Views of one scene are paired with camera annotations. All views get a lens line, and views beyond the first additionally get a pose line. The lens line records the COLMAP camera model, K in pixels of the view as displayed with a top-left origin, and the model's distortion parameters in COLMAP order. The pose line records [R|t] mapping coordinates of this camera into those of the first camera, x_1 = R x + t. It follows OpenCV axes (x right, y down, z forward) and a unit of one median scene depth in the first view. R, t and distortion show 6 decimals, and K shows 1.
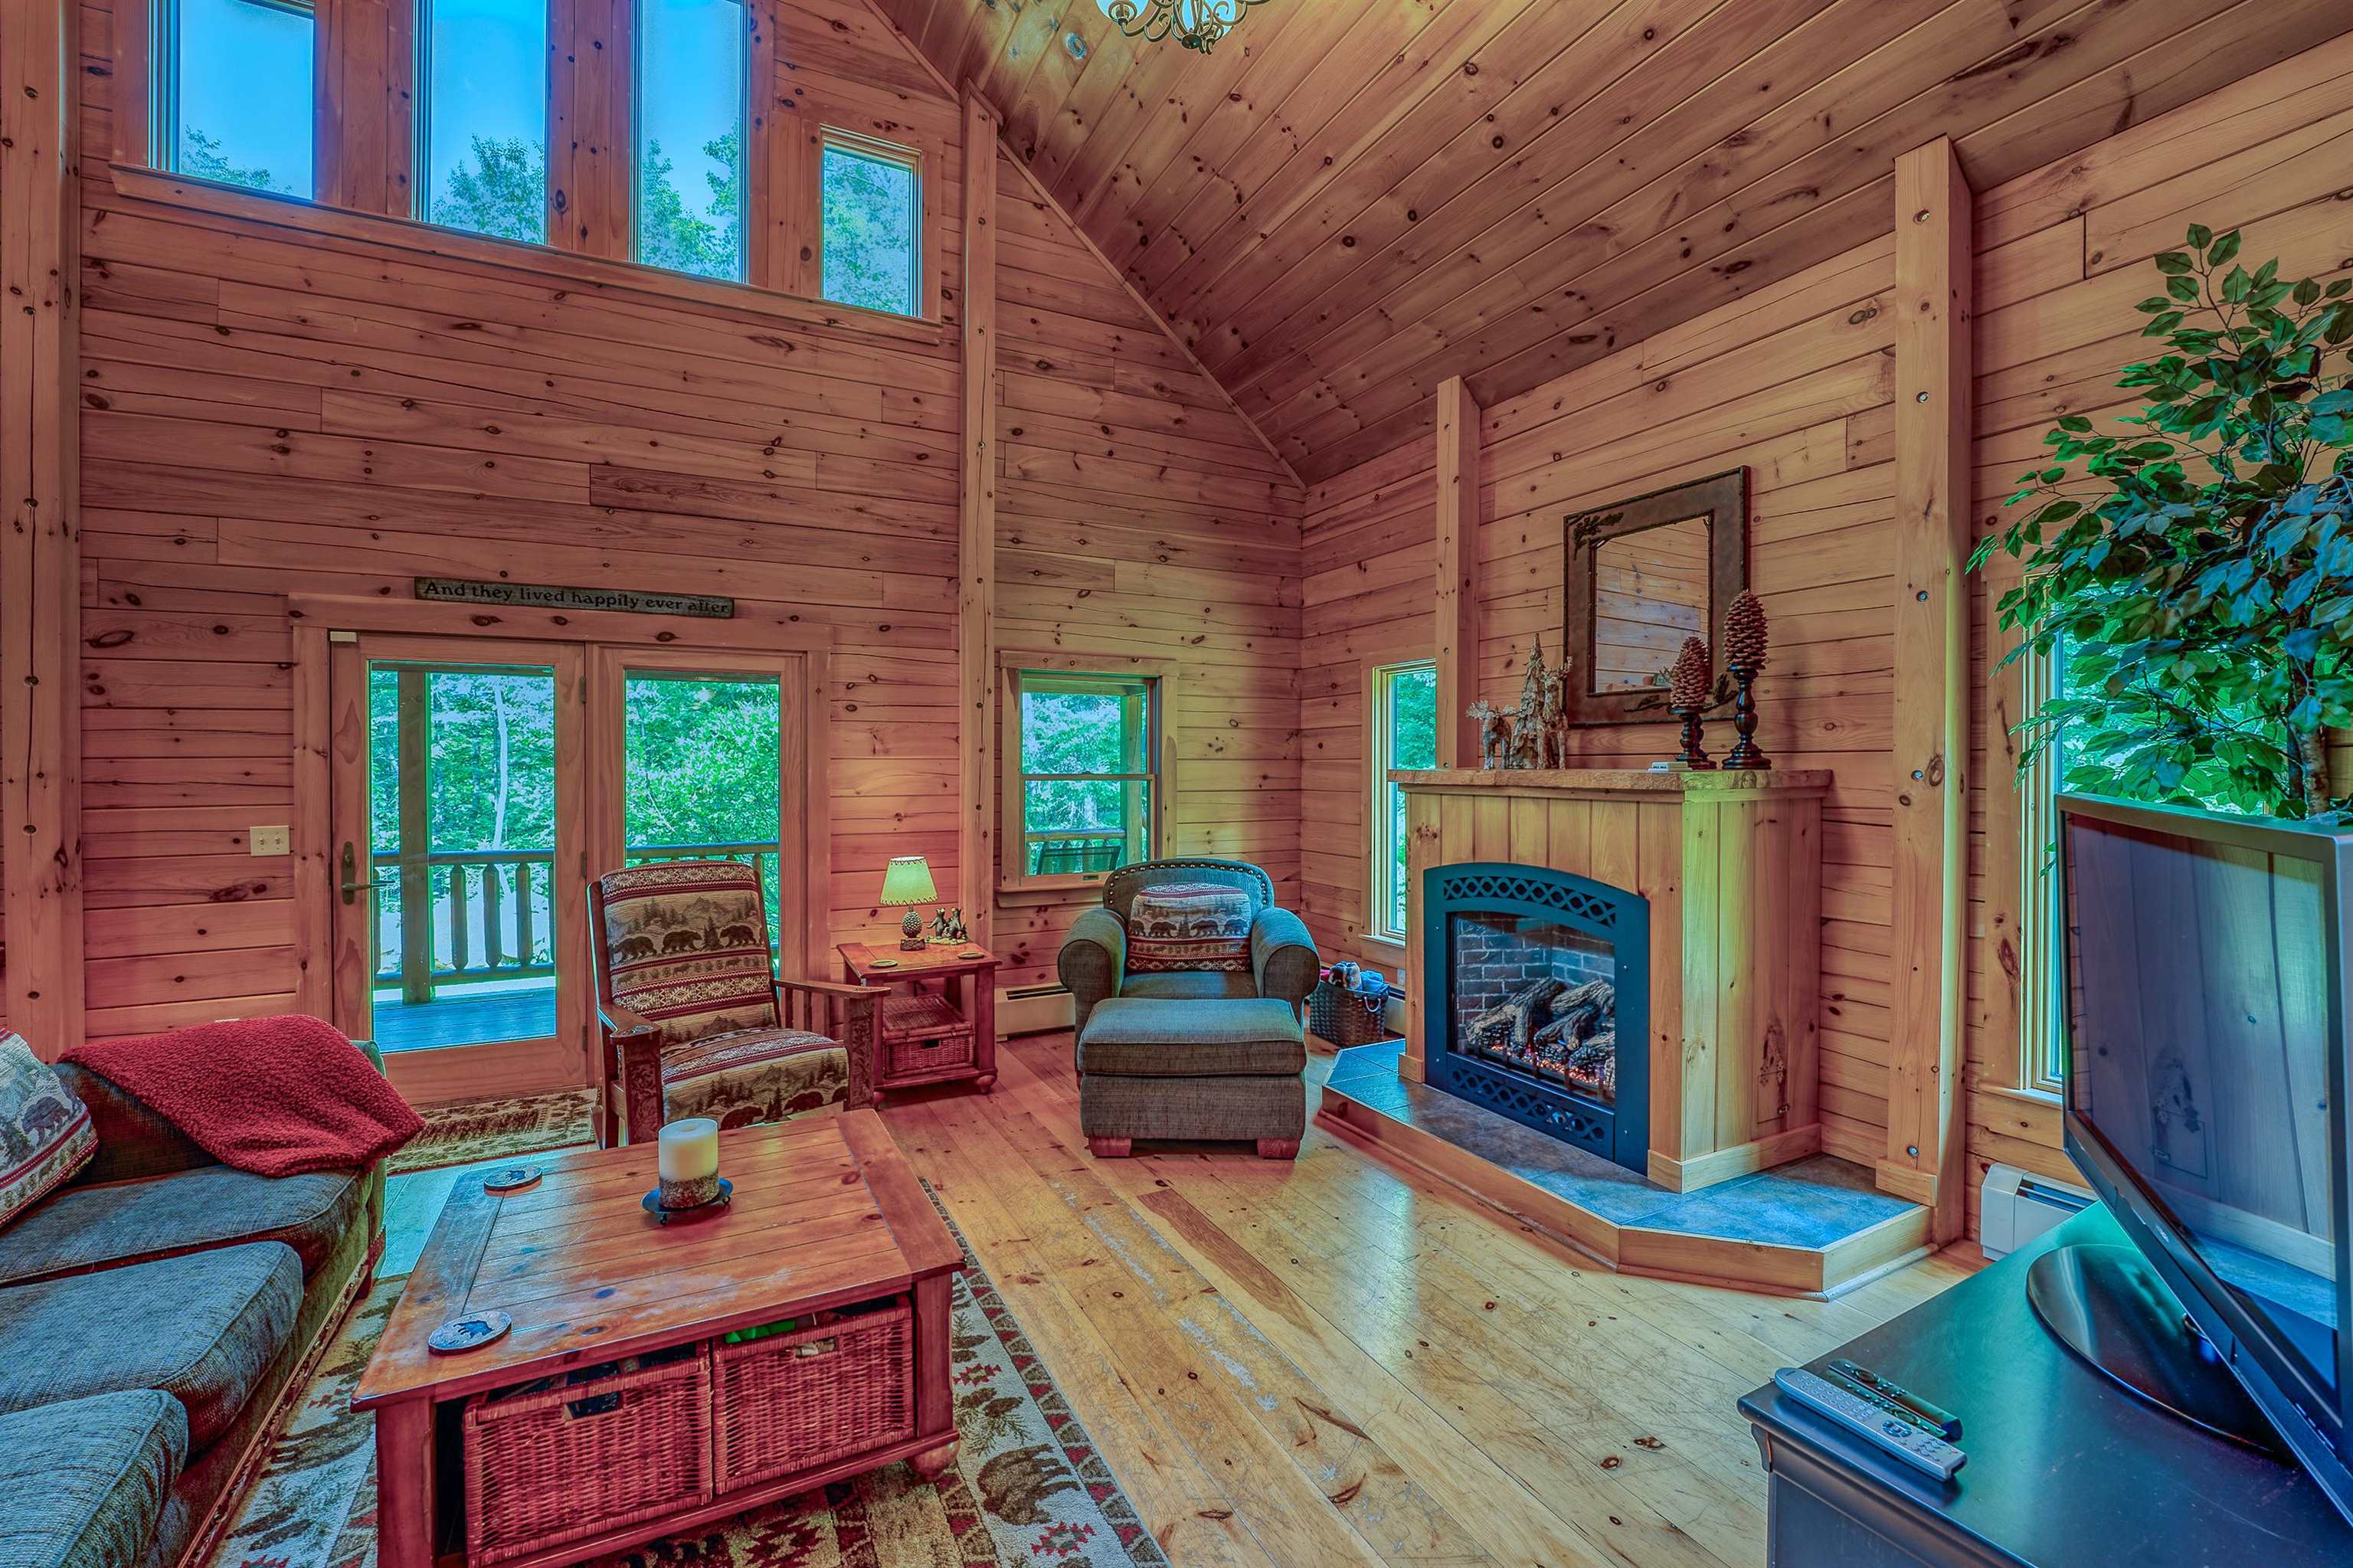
lens RADIAL K [[959.2, 0, 1174.9], [0, 959.2, 768.6], [0, 0, 1]] dist [-0.014902, 0.000485]
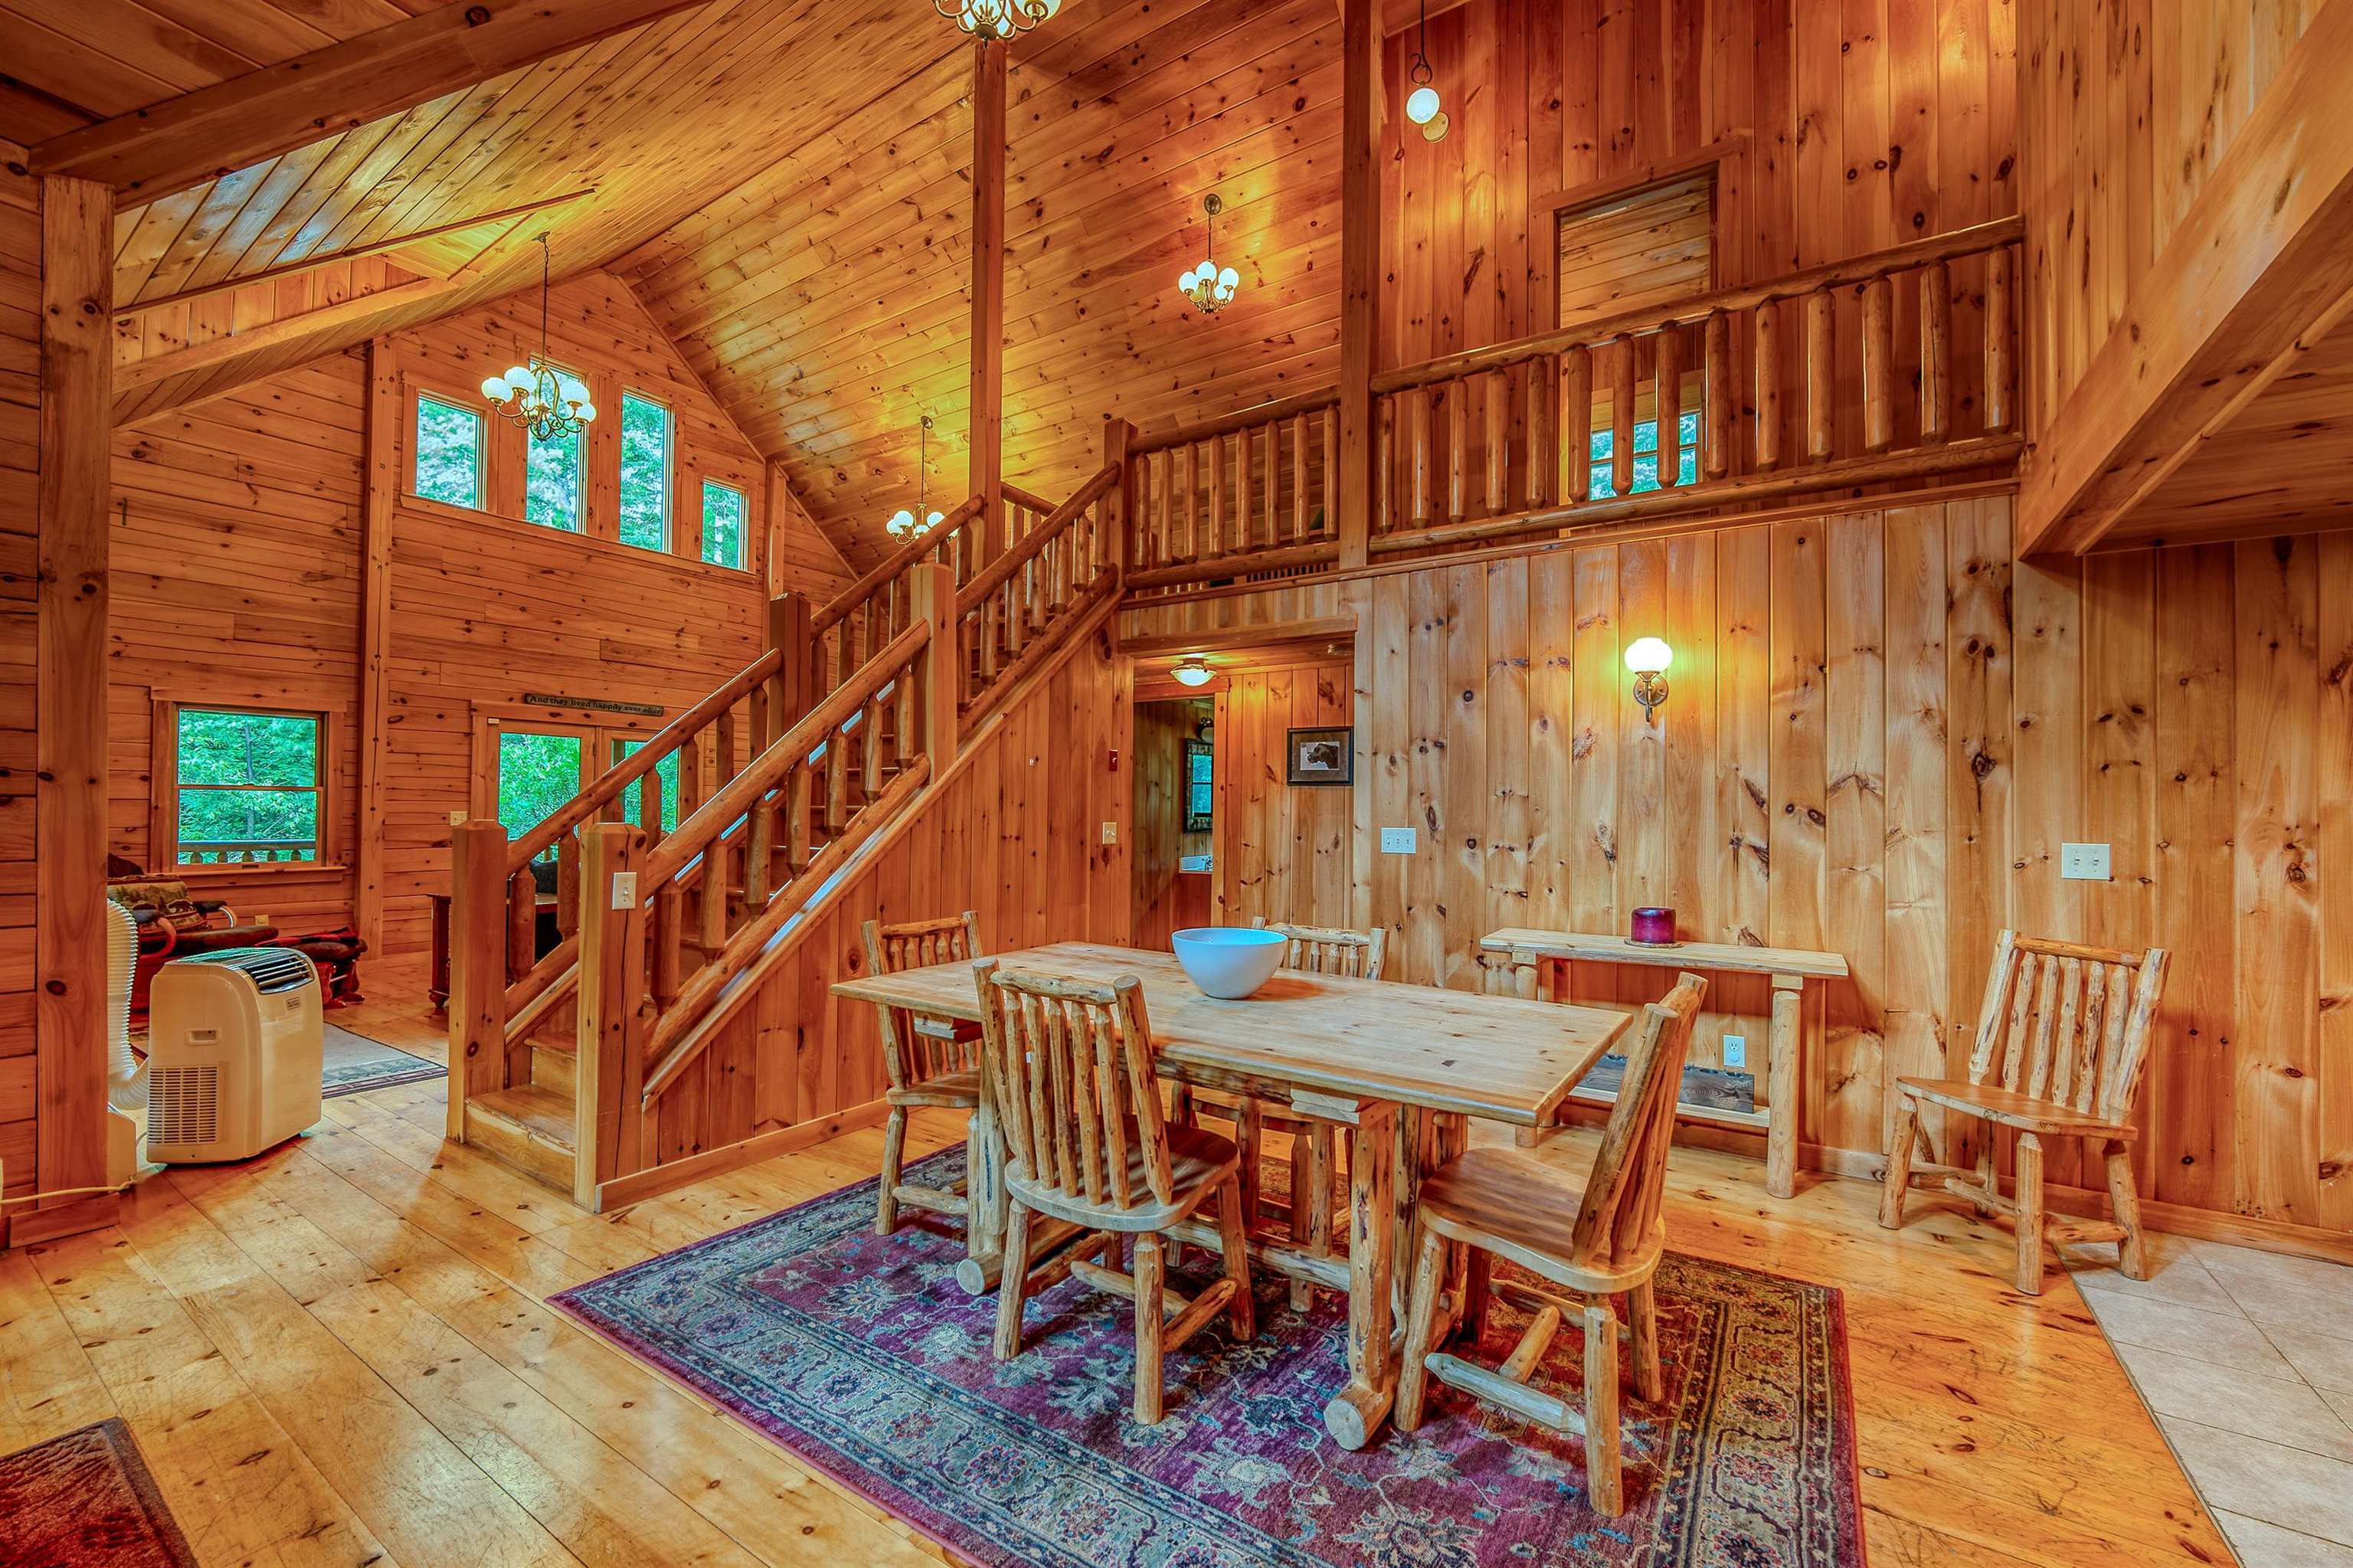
lens RADIAL K [[959.2, 0, 1152.4], [0, 959.2, 796.8], [0, 0, 1]] dist [-0.014902, 0.000485]
pose [[0.873036, 0.020708, 0.487216, -0.575191], [-0.011936, 0.999706, -0.021103, 0.048548], [-0.487510, 0.012608, 0.873027, -1.387450]]
